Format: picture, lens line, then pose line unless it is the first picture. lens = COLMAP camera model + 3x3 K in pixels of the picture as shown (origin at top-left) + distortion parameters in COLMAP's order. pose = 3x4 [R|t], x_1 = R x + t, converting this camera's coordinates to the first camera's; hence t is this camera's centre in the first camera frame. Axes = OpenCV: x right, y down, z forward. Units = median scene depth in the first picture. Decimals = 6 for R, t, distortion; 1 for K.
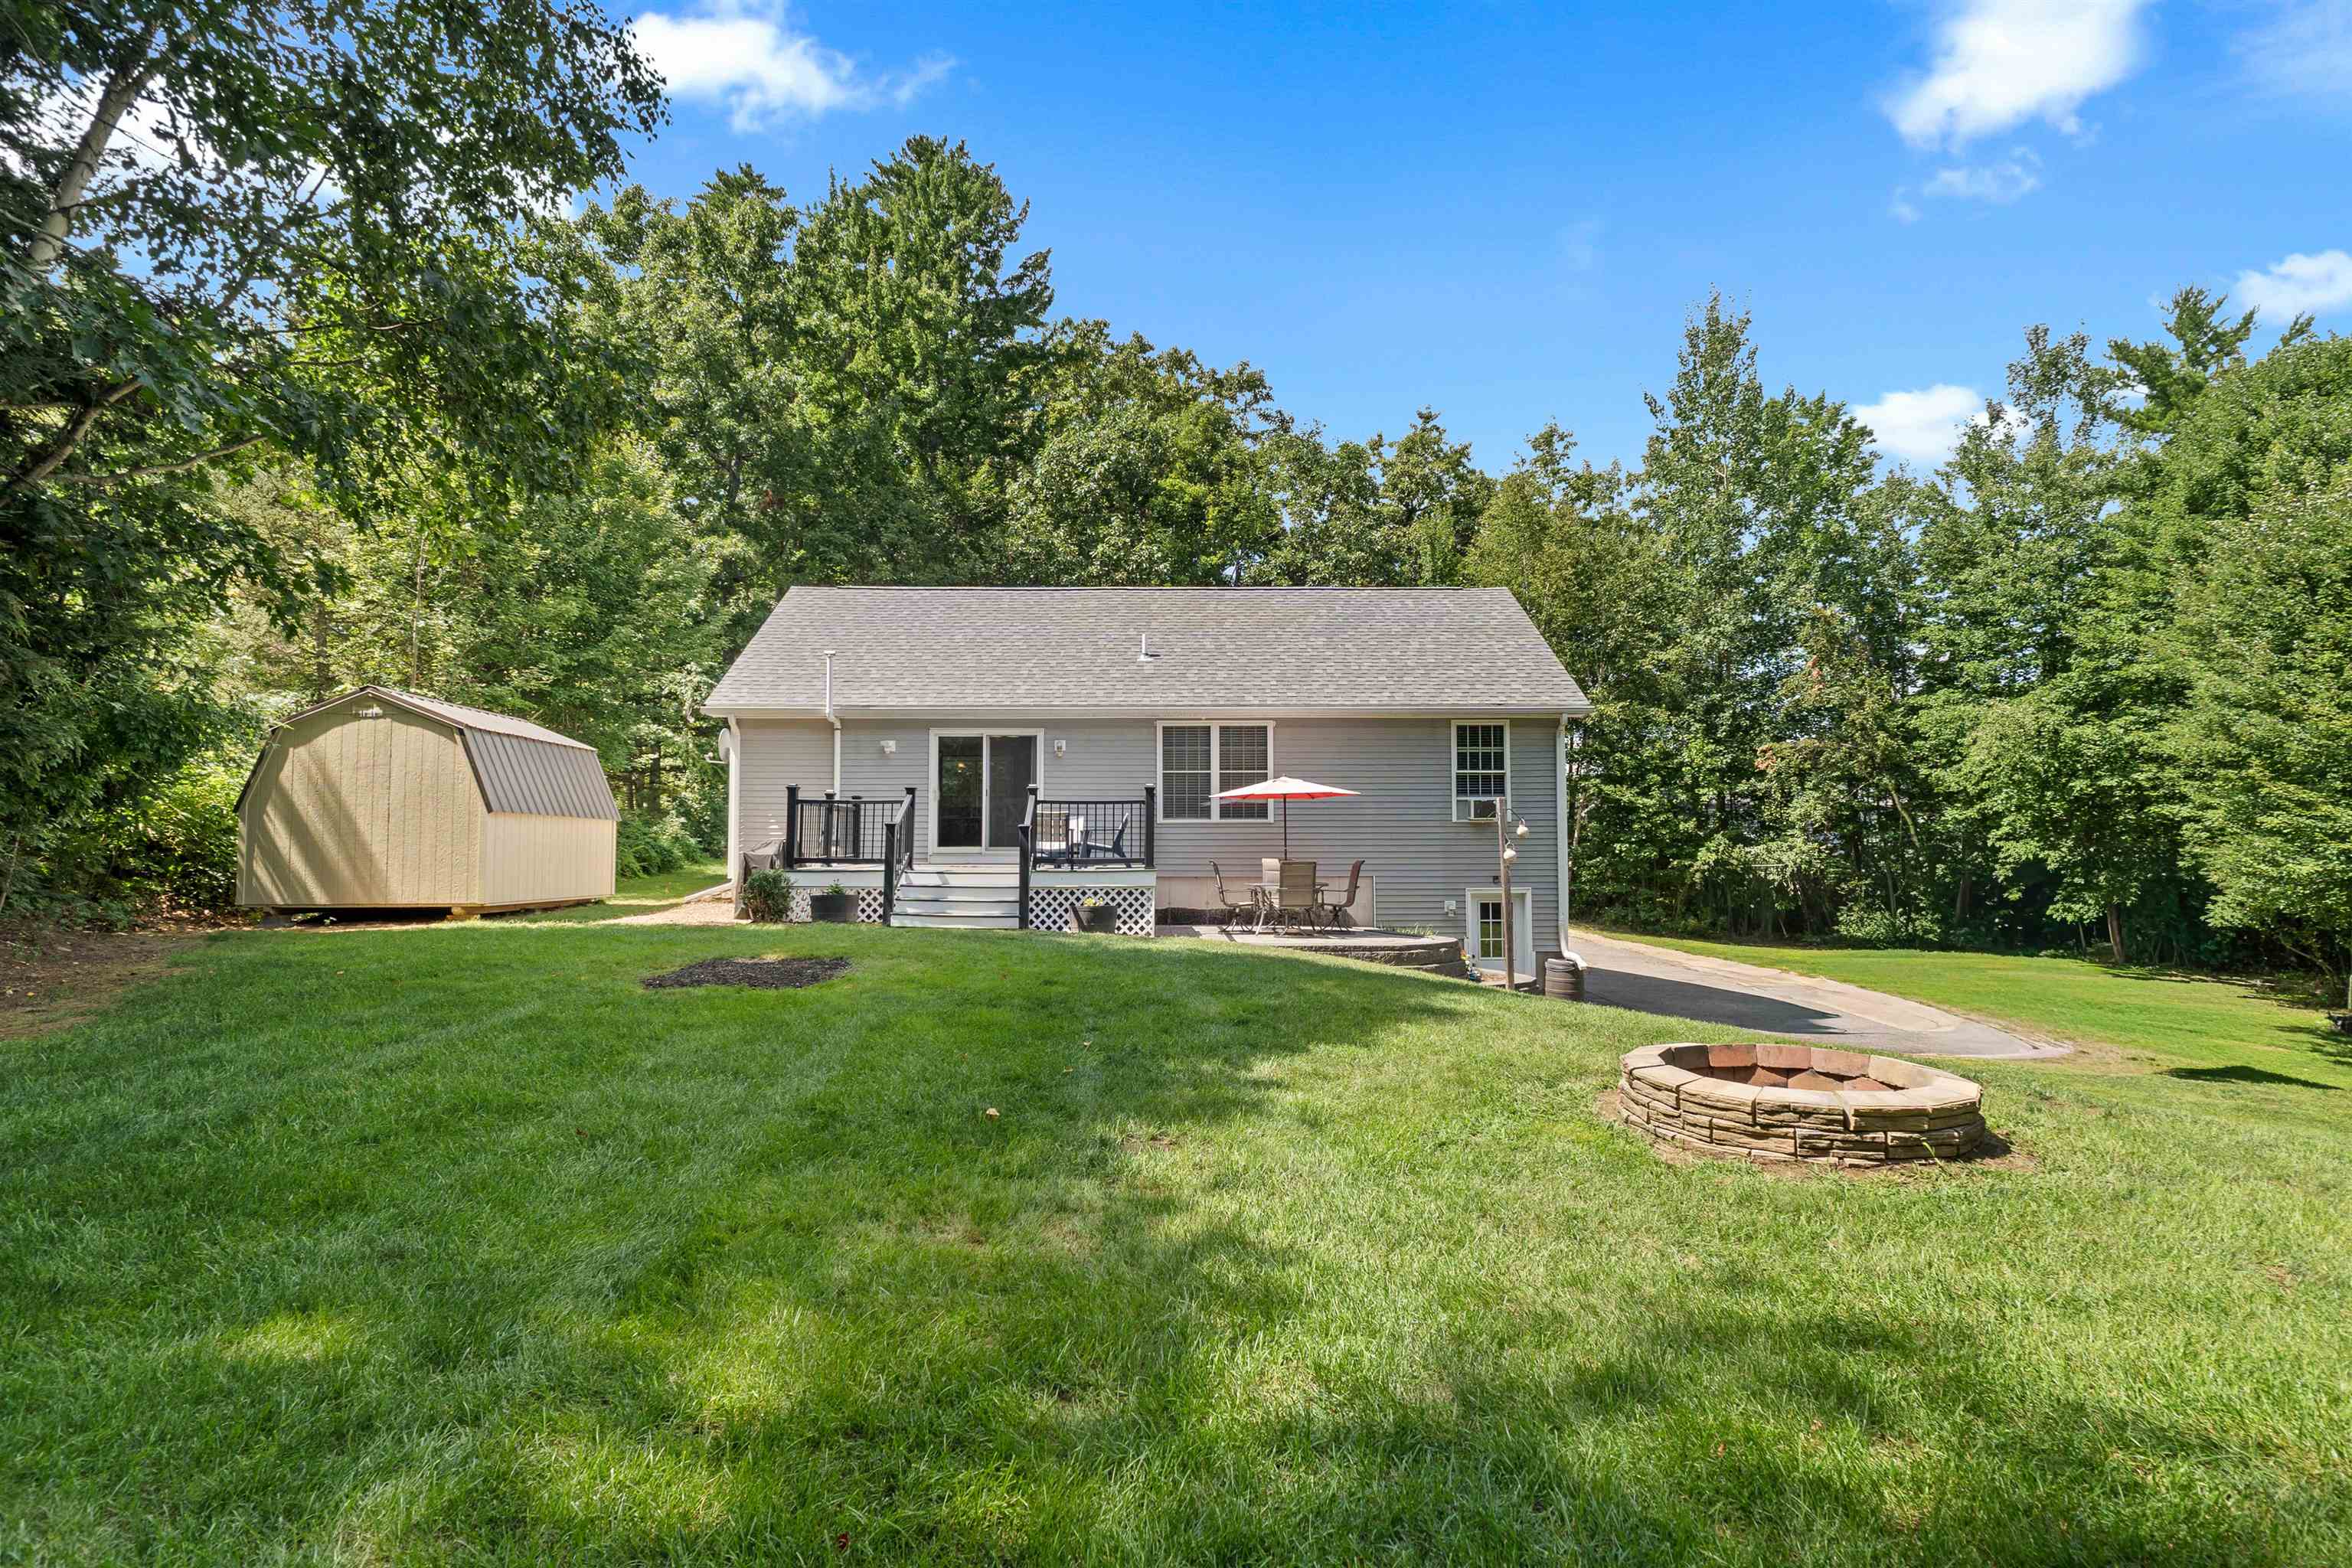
lens RADIAL K [[1167.6, 0, 1181.9], [0, 1167.6, 782.1], [0, 0, 1]] dist [-0.005885, -0.001101]
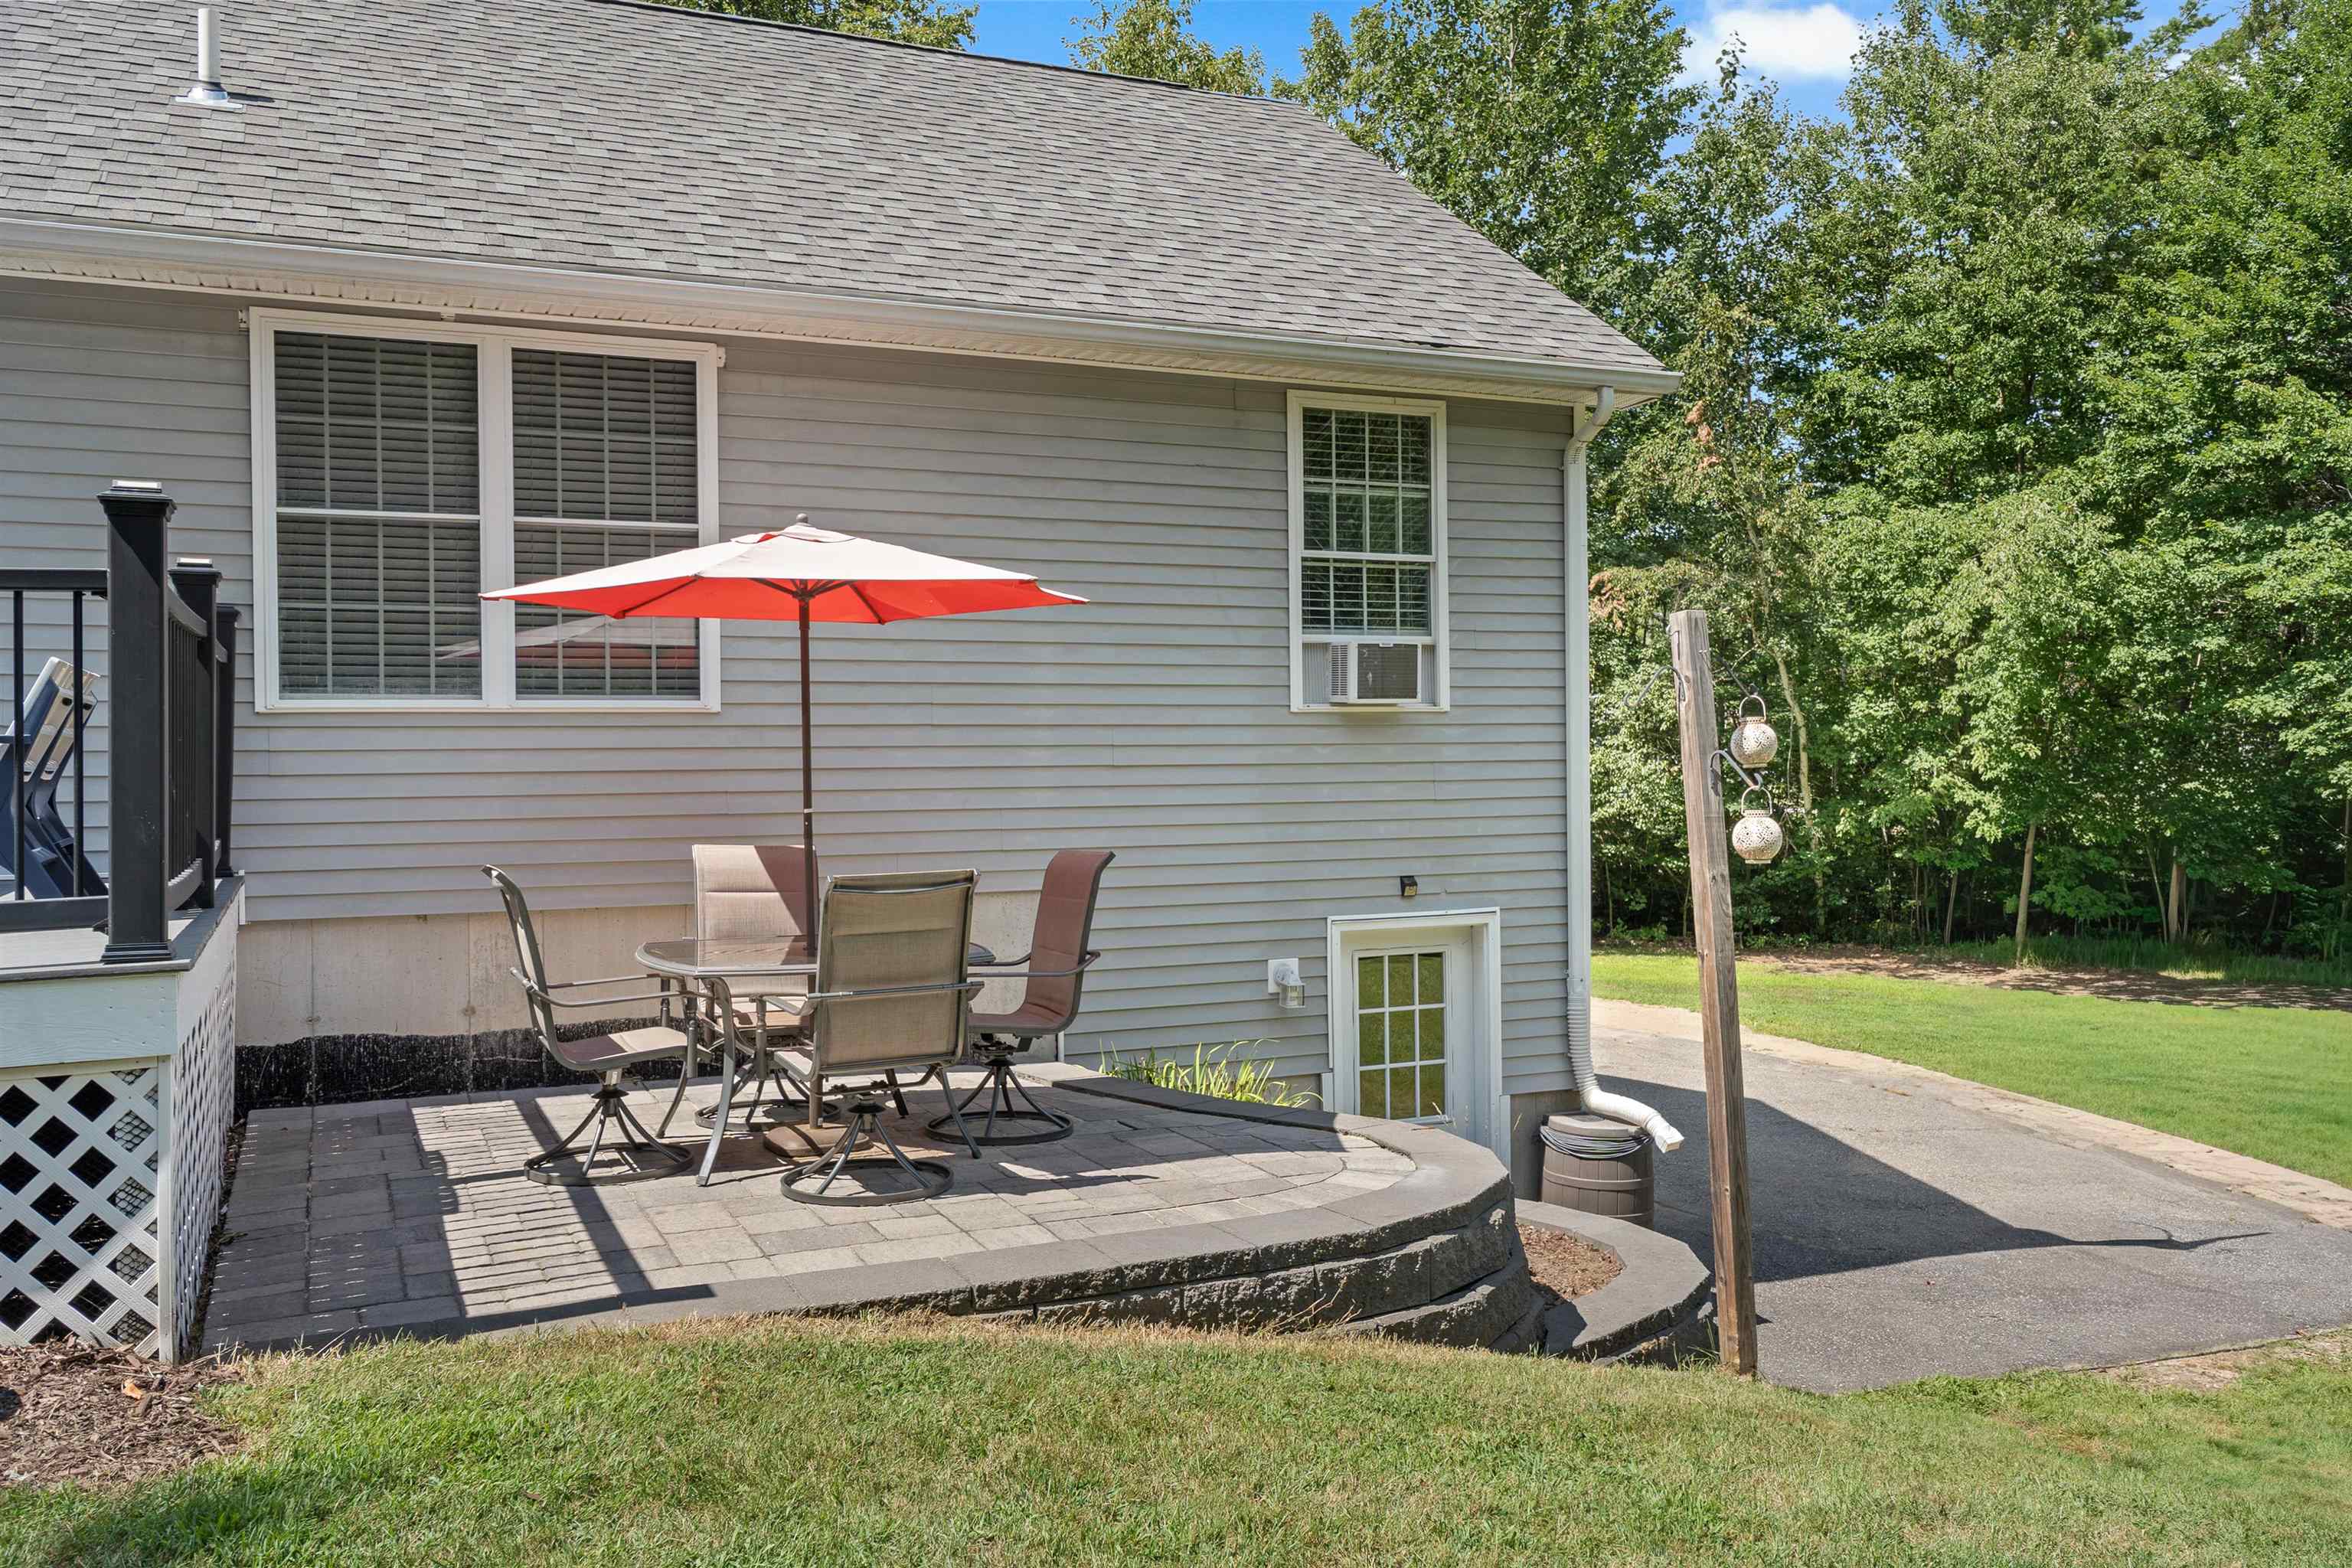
lens RADIAL K [[1838.6, 0, 1169.8], [0, 1838.6, 785.7], [0, 0, 1]] dist [0.004399, -0.016633]
pose [[0.922620, -0.012174, 0.385518, 0.006229], [-0.013598, 0.997854, 0.064054, 0.018735], [-0.385470, -0.064340, 0.920474, 0.455054]]
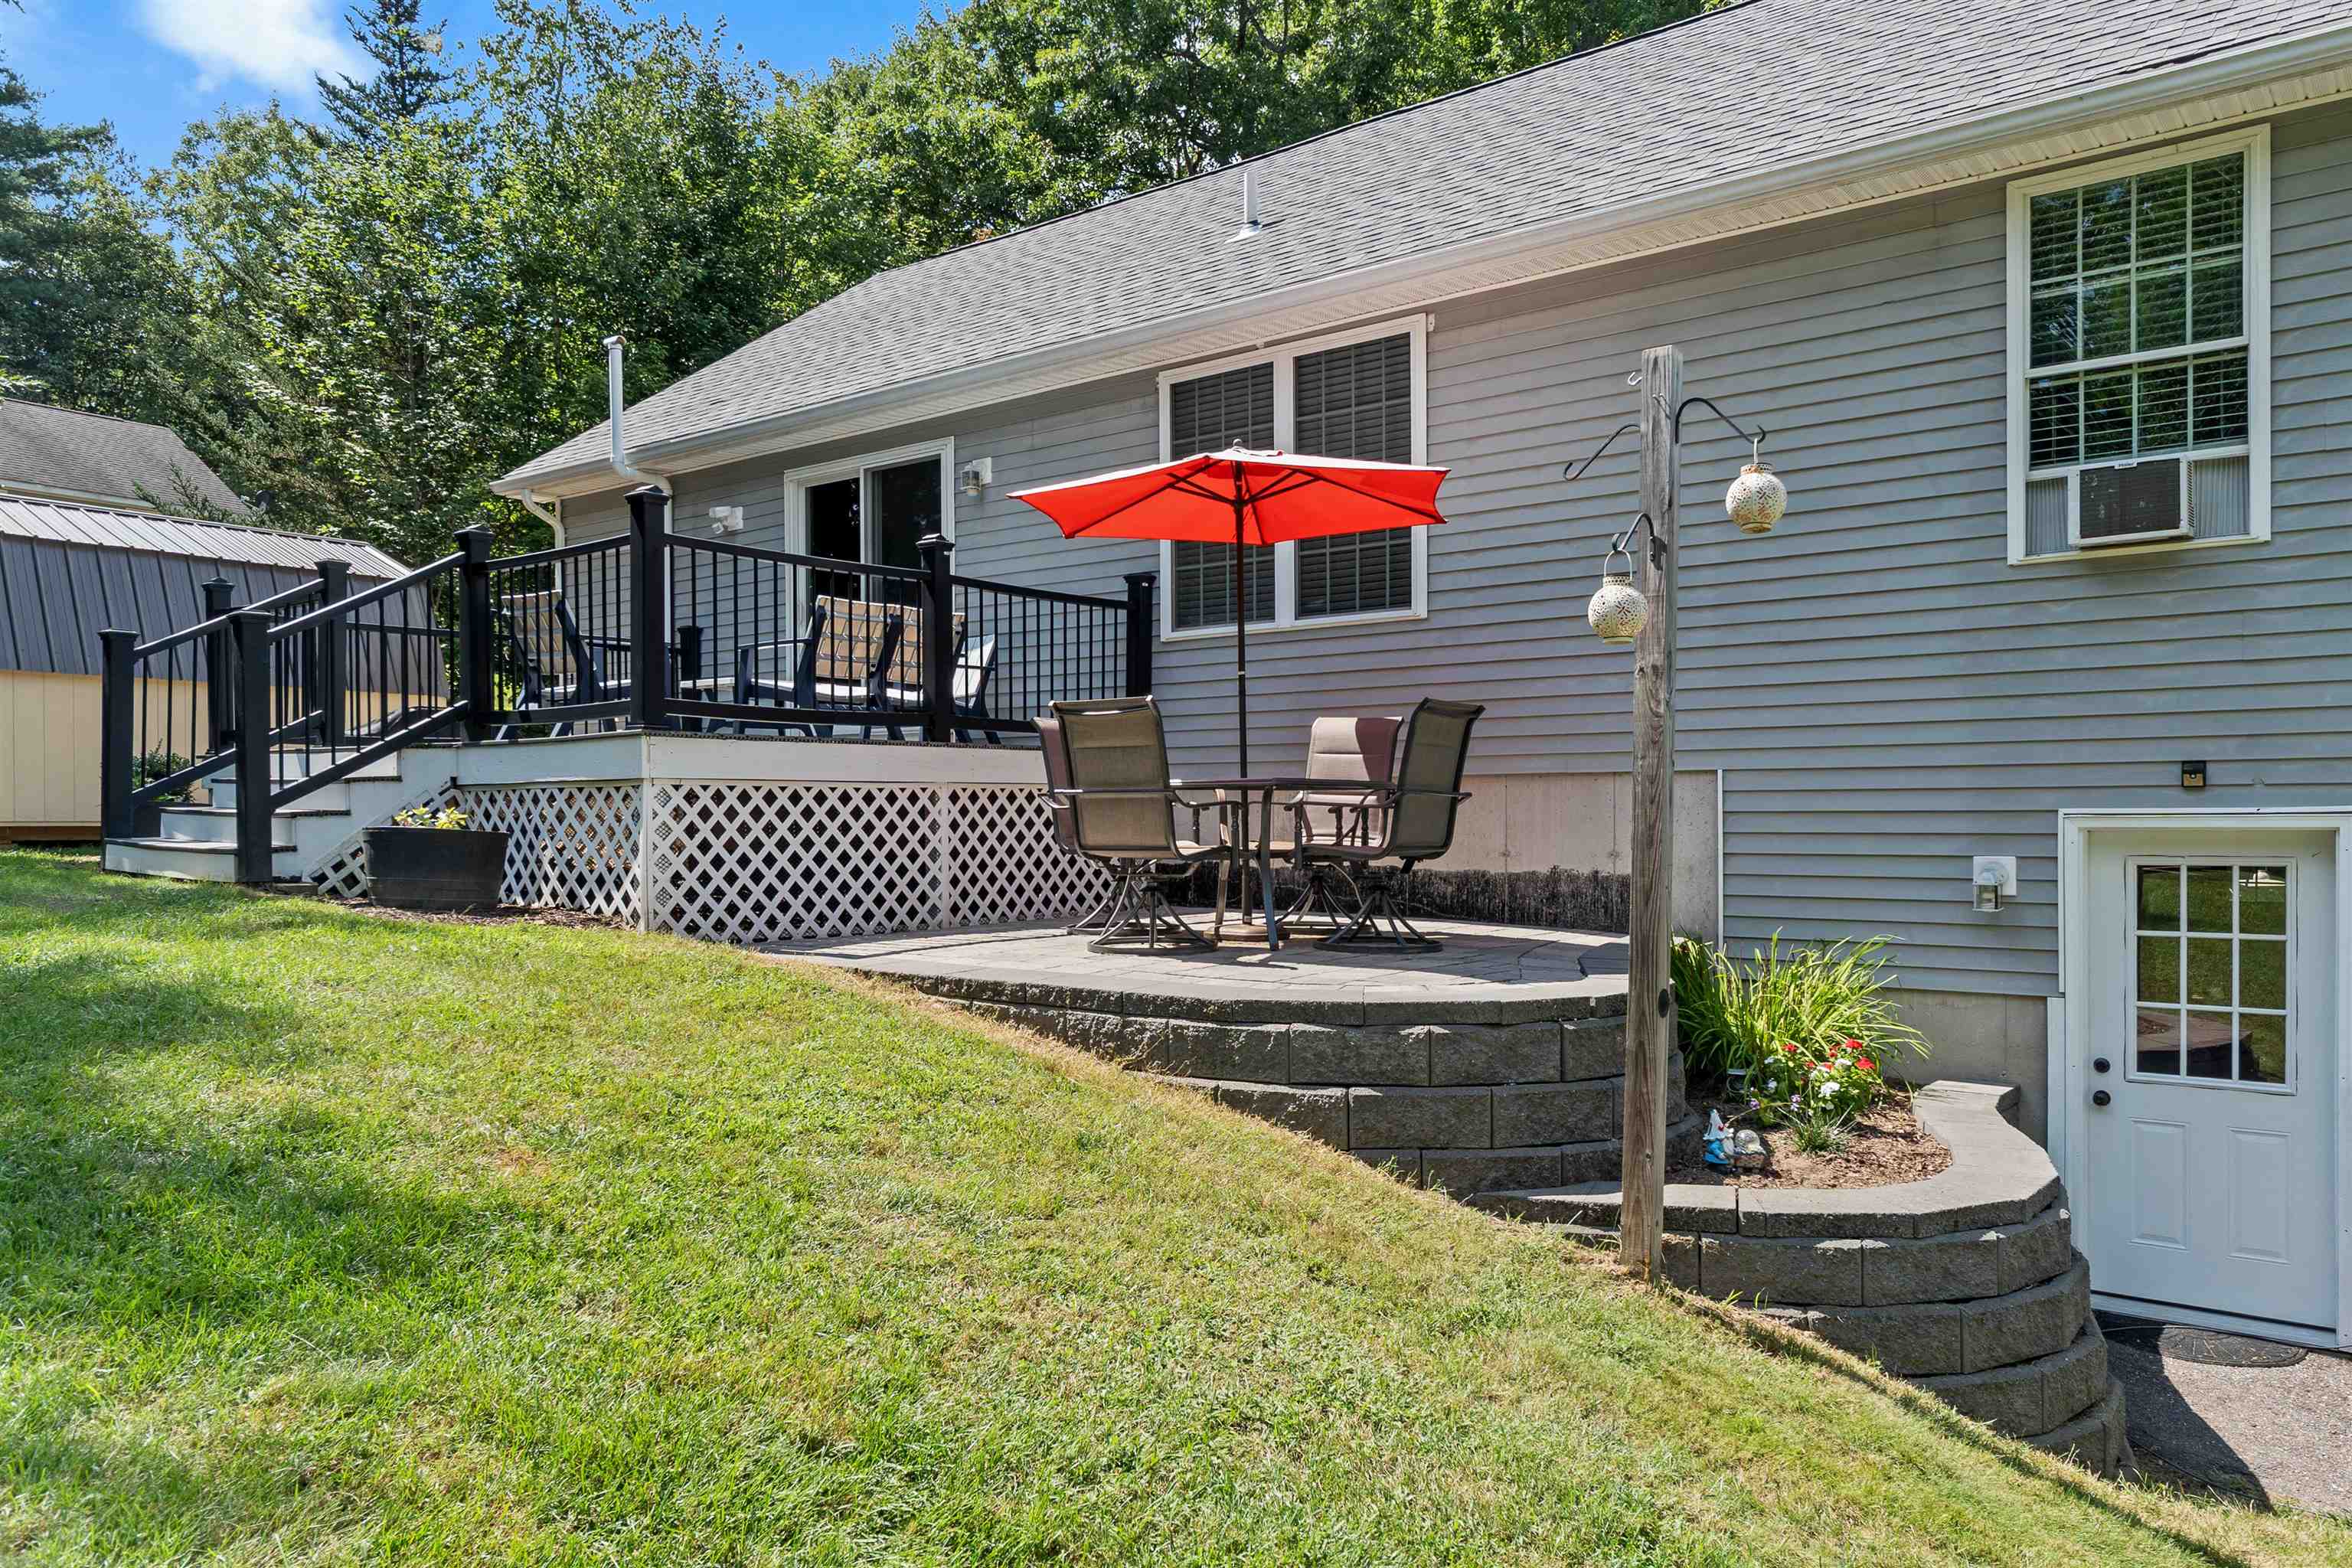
lens RADIAL K [[1673.0, 0, 1194.7], [0, 1673.0, 817.2], [0, 0, 1]] dist [0.018584, -0.002440]
pose [[0.766241, 0.001752, -0.642551, 0.279812], [0.039971, 0.997930, 0.050386, 0.054034], [0.641309, -0.064292, 0.764585, 0.478561]]
